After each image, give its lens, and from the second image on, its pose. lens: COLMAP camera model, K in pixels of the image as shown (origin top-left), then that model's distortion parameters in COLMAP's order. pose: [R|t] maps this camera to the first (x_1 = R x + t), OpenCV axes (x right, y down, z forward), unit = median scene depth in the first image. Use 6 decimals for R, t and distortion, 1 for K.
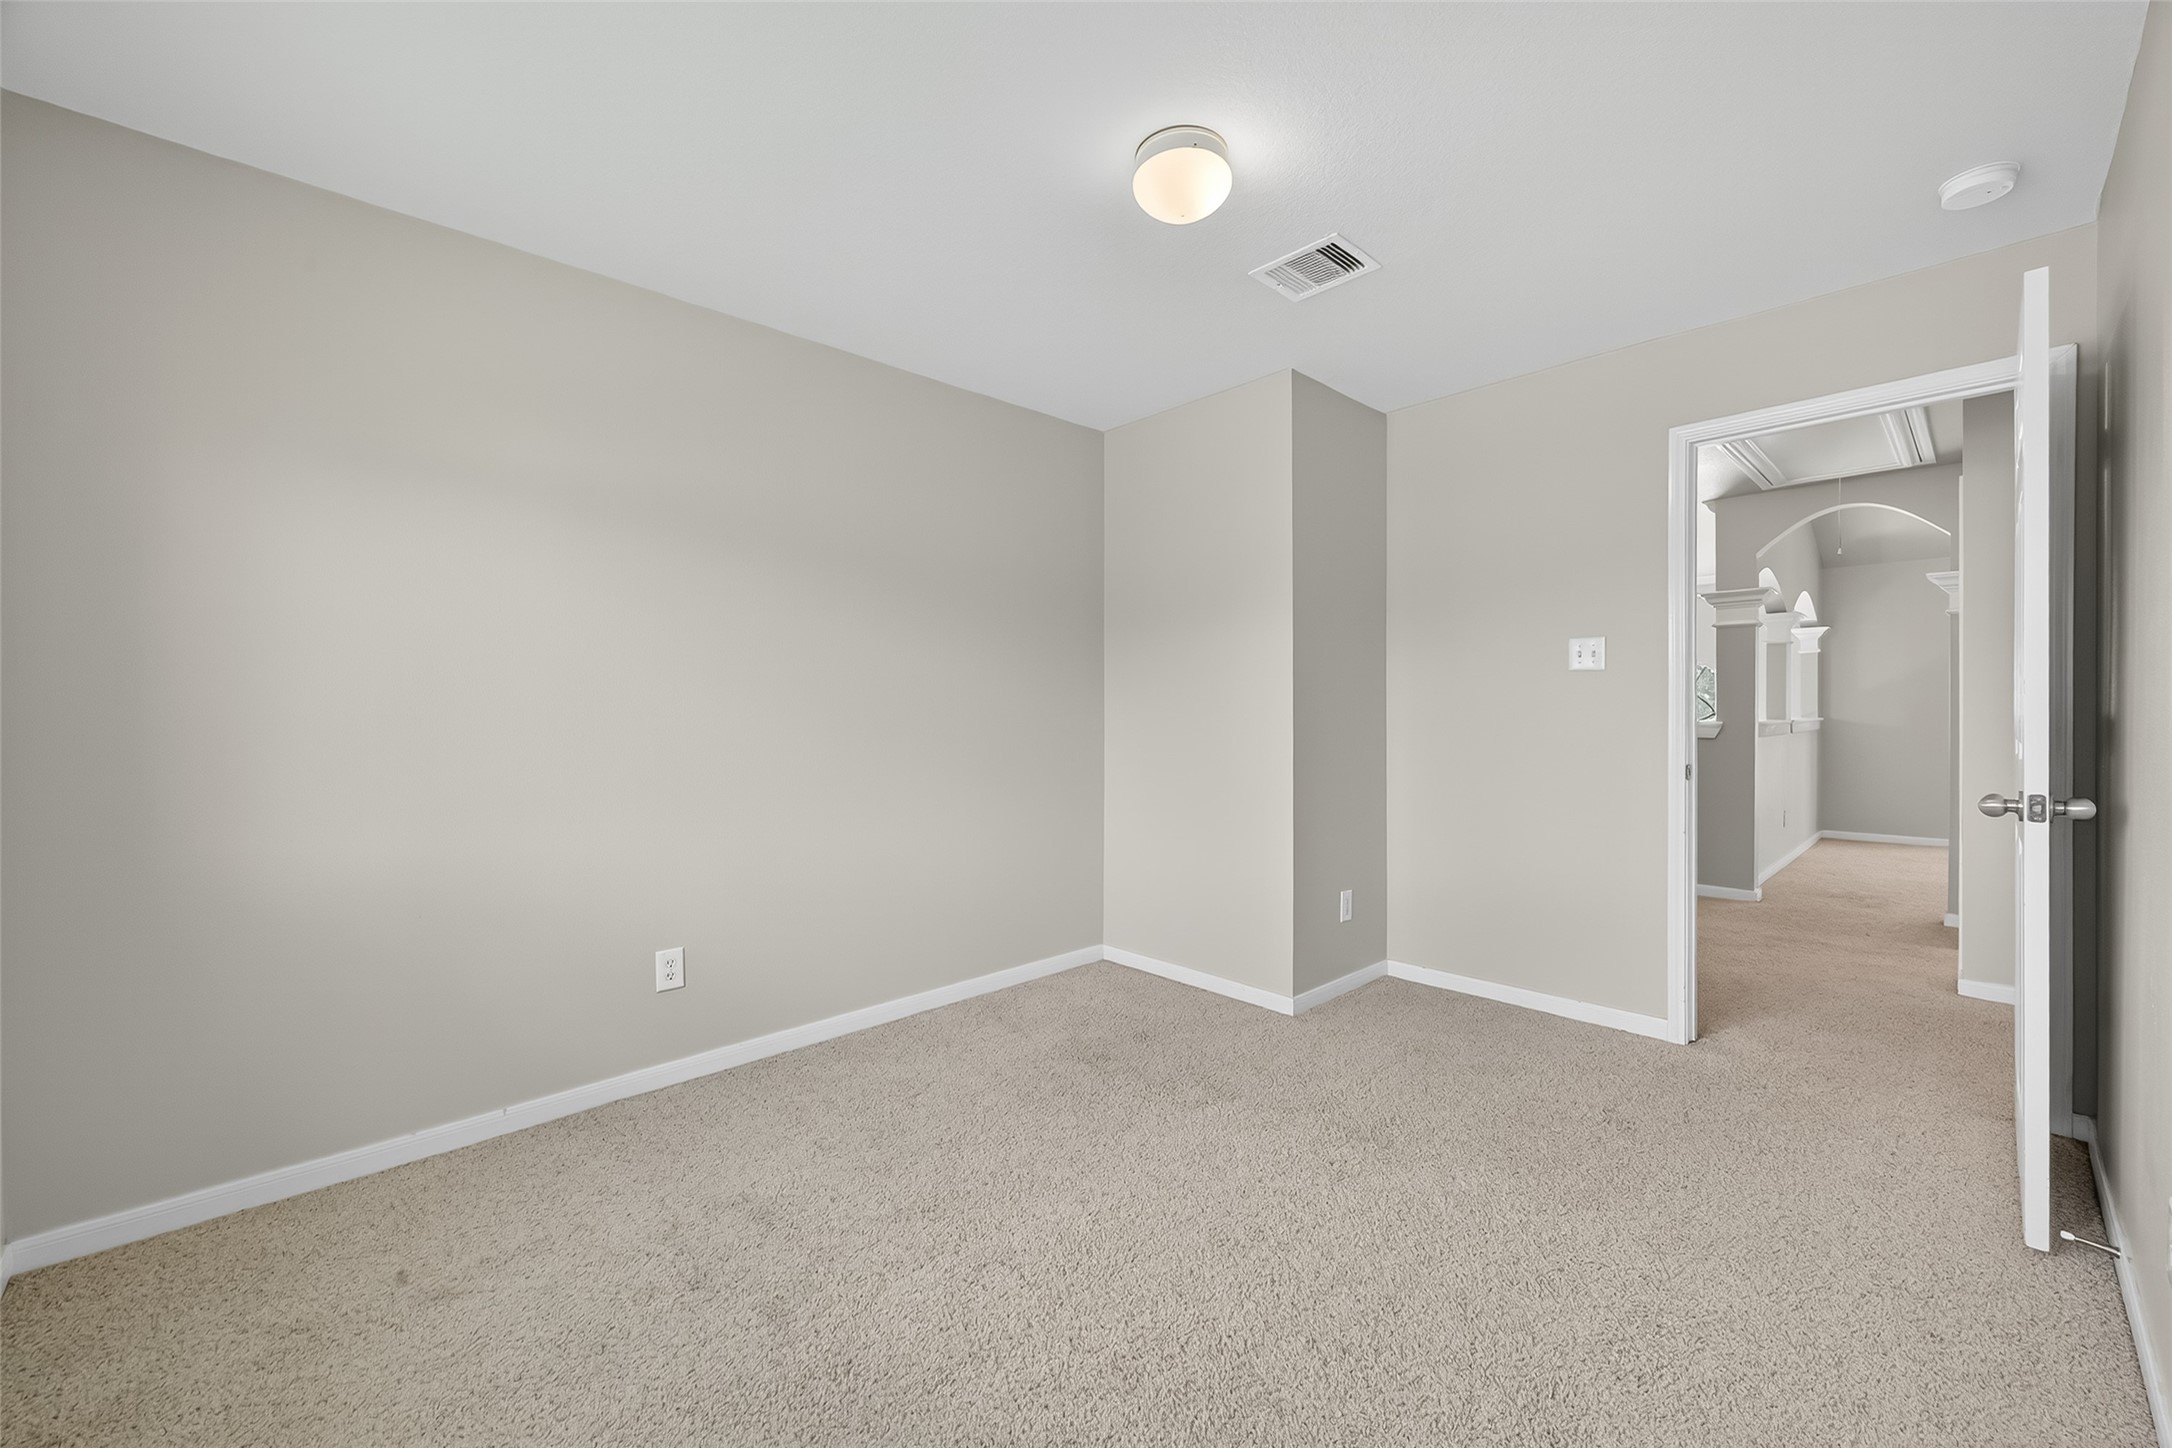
lens RADIAL K [[849.4, 0, 1089.4], [0, 849.4, 712.6], [0, 0, 1]] dist [0.002241, -0.000288]
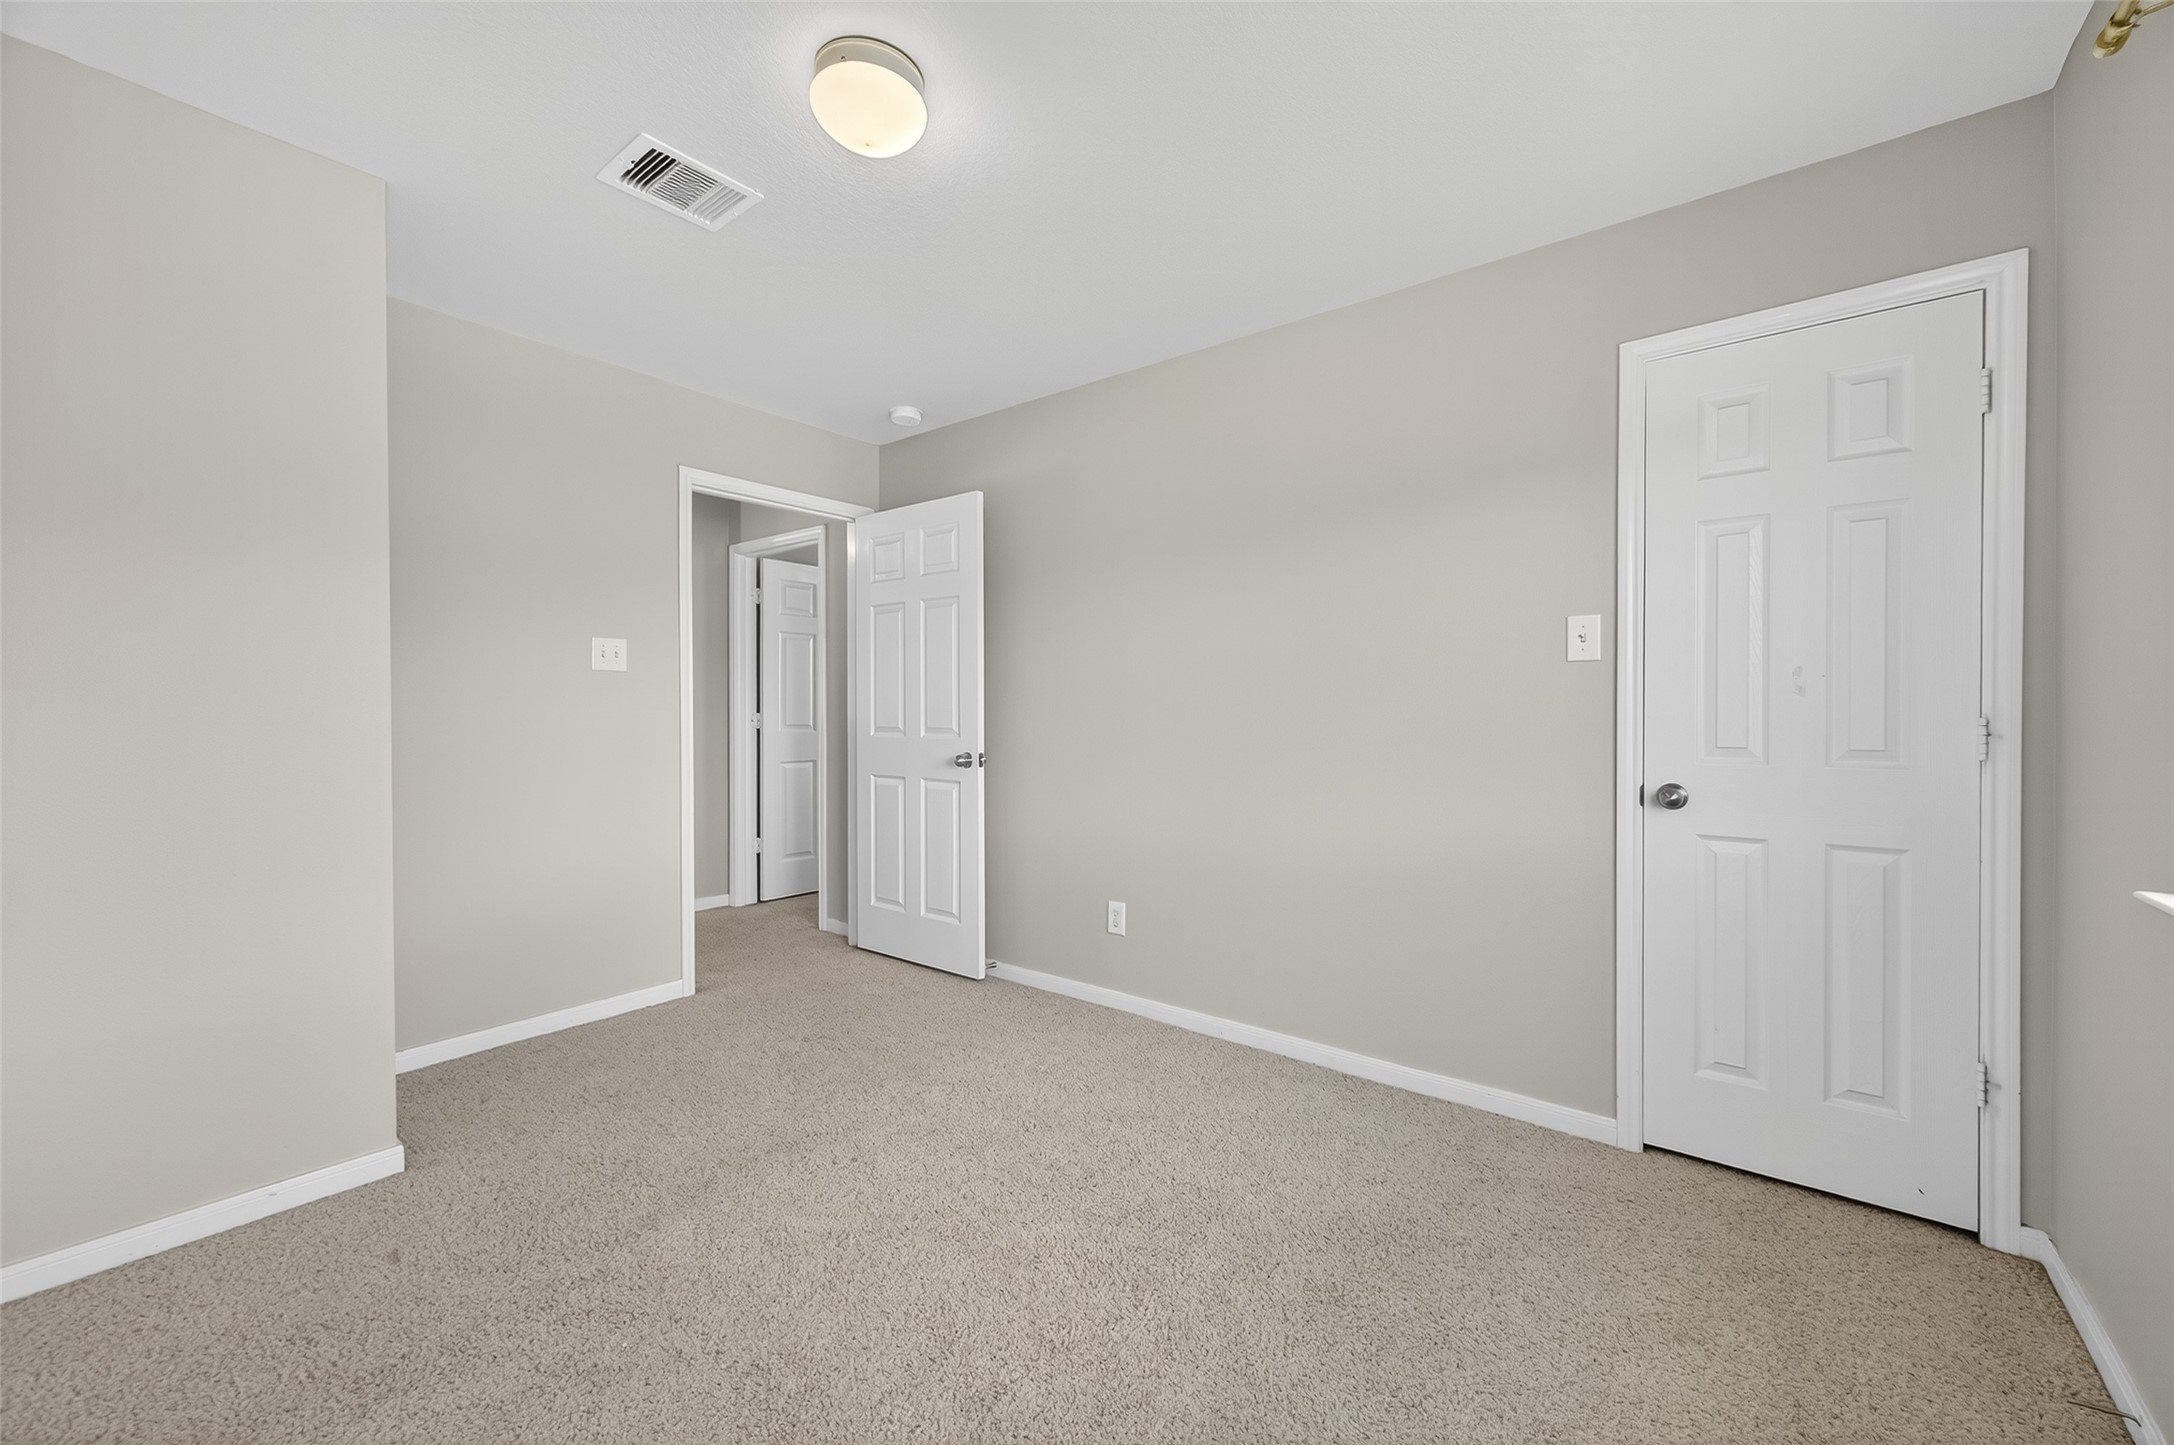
lens RADIAL K [[850.2, 0, 1093.2], [0, 850.2, 722.6], [0, 0, 1]] dist [0.002241, -0.000288]
pose [[-0.159627, -0.006653, 0.987155, -0.519113], [0.002627, 0.999971, 0.007164, 0.006729], [-0.987174, 0.003737, -0.159605, 0.601785]]
